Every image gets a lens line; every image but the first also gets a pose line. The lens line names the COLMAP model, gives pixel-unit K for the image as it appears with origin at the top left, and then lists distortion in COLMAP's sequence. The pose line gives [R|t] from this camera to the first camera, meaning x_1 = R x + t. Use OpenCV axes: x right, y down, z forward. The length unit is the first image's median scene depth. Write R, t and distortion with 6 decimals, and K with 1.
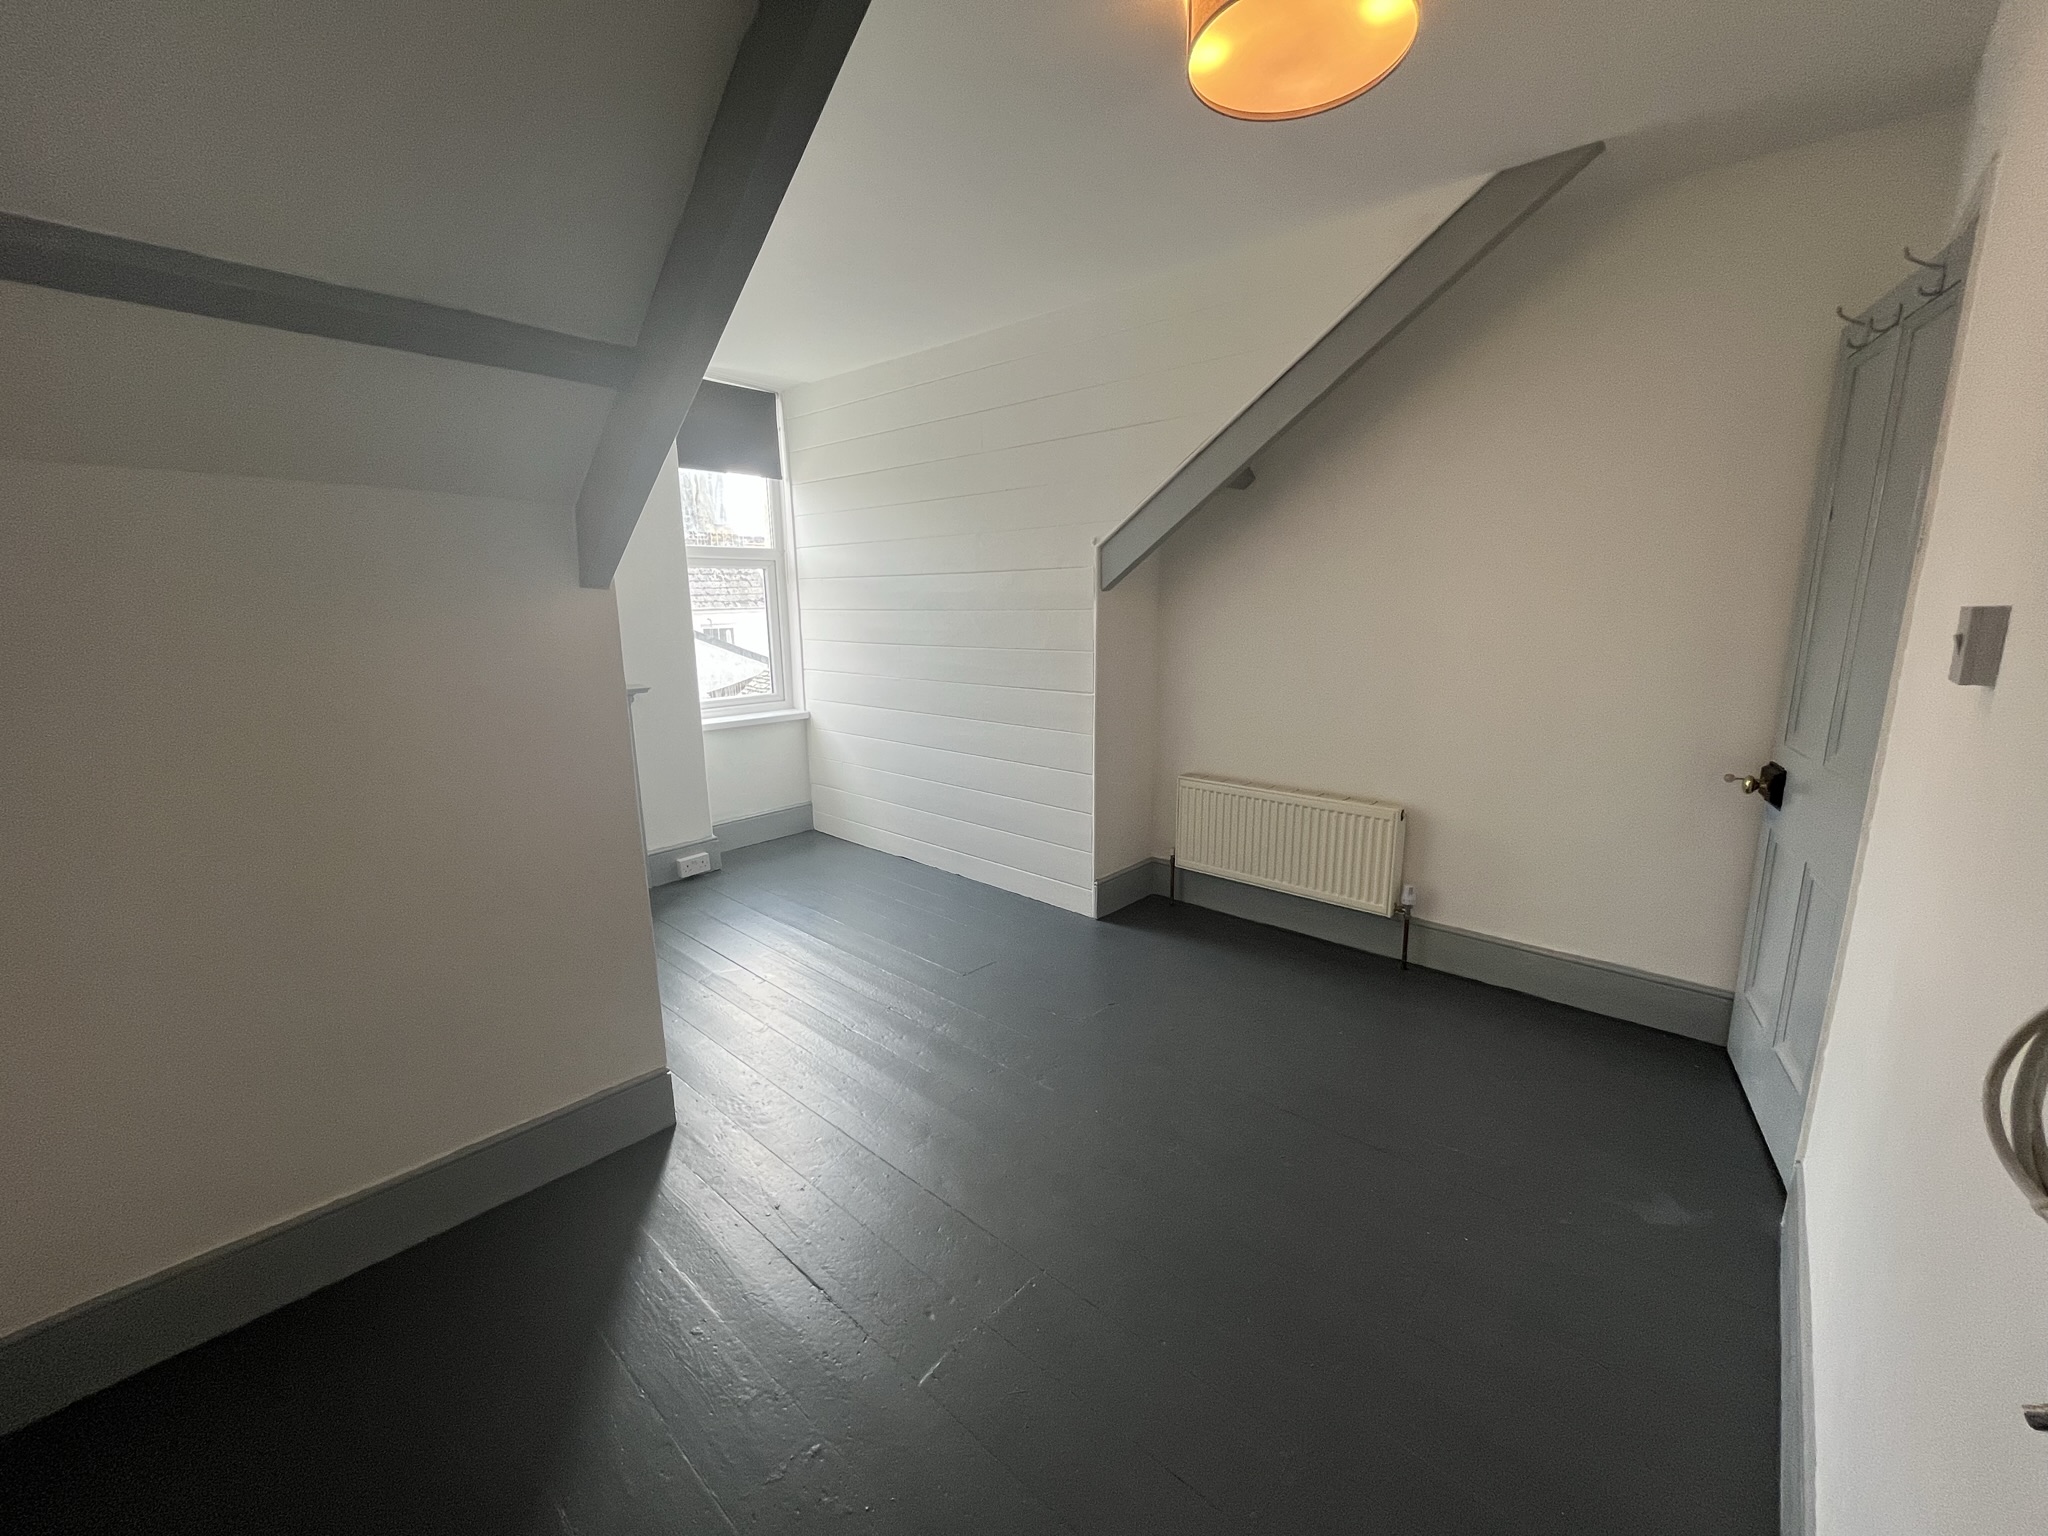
lens RADIAL K [[826.1, 0, 1025.0], [0, 826.1, 765.8], [0, 0, 1]] dist [-0.004924, 0.000442]
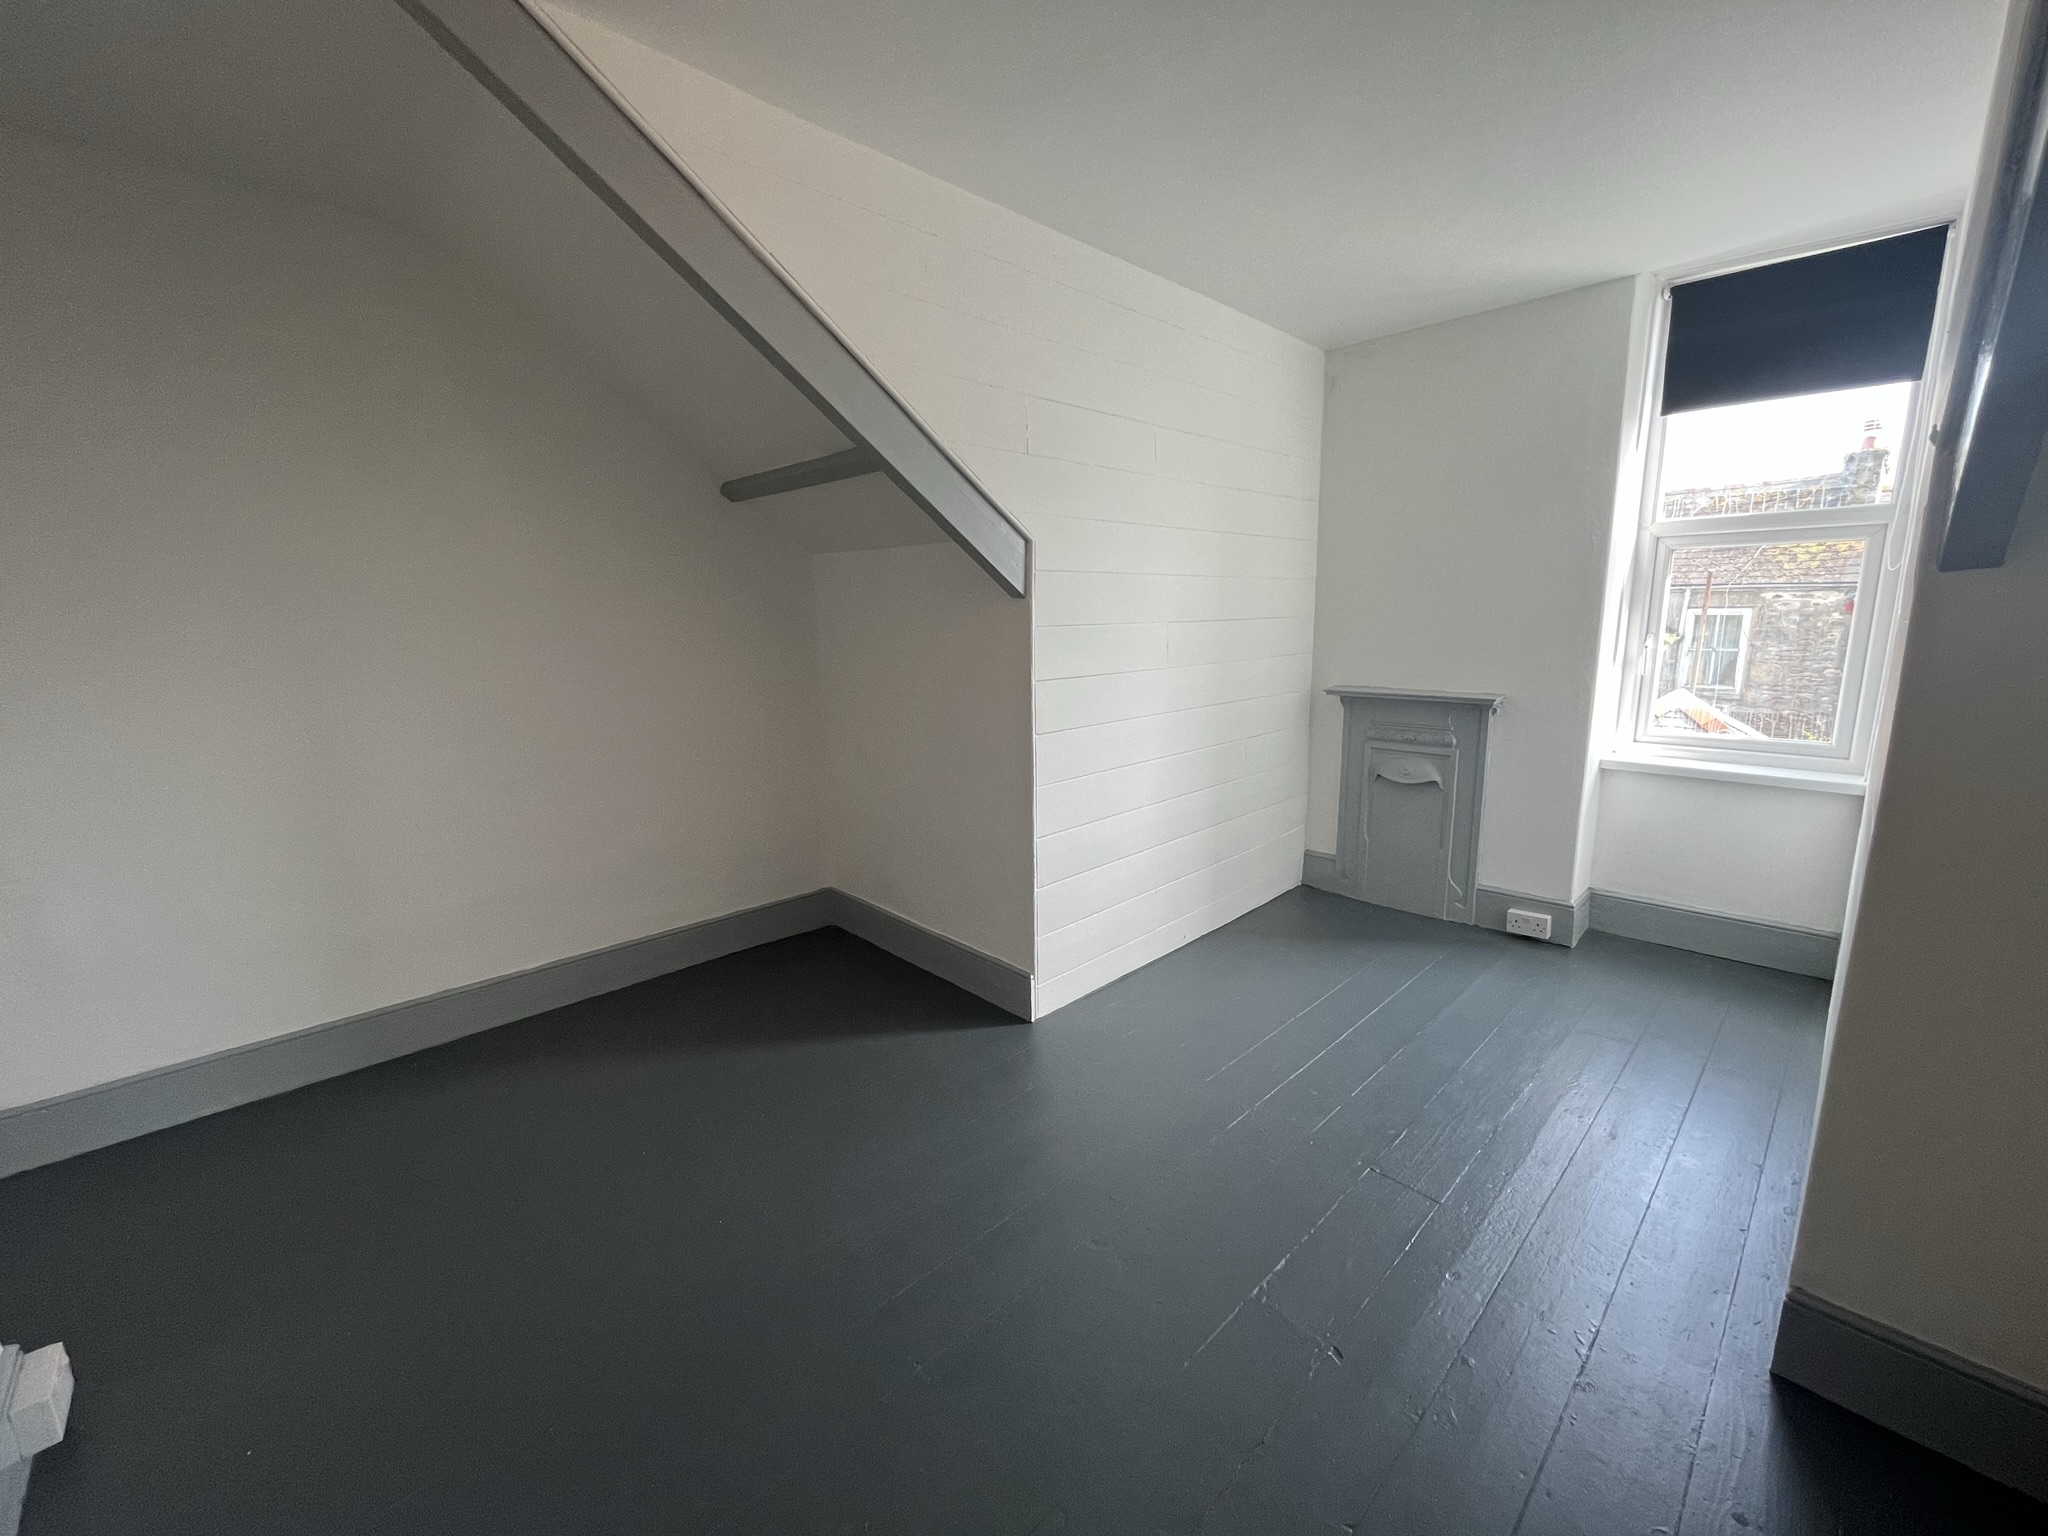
lens RADIAL K [[826.1, 0, 1025.0], [0, 826.1, 765.8], [0, 0, 1]] dist [-0.004924, 0.000442]
pose [[-0.069752, 0.203105, -0.976669, 0.390152], [-0.179331, 0.960551, 0.212560, -0.112008], [0.981313, 0.189974, -0.030578, 0.513803]]
